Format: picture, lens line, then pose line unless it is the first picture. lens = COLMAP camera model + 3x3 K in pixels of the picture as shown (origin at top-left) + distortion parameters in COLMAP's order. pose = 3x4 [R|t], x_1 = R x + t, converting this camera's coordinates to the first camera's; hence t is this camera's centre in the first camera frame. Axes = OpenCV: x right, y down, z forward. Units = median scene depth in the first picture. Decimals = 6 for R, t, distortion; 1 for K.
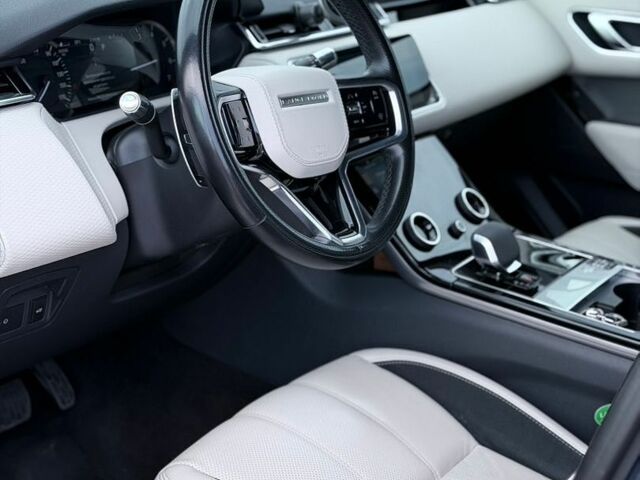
lens RADIAL K [[1033.2, 0, 320.0], [0, 1033.2, 240.0], [0, 0, 1]] dist [0.013193, 0.003071]
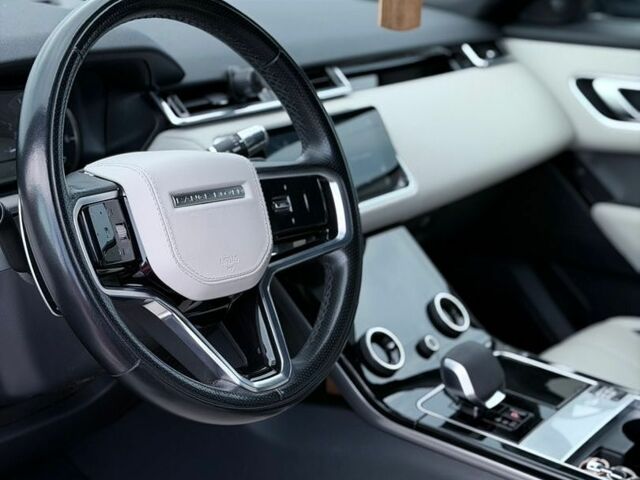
lens RADIAL K [[1033.2, 0, 320.0], [0, 1033.2, 240.0], [0, 0, 1]] dist [0.013193, 0.003071]
pose [[0.999840, 0.007307, -0.016326, 0.069550], [-0.008178, 0.998510, -0.053955, -0.055773], [0.015908, 0.054079, 0.998410, 0.214574]]
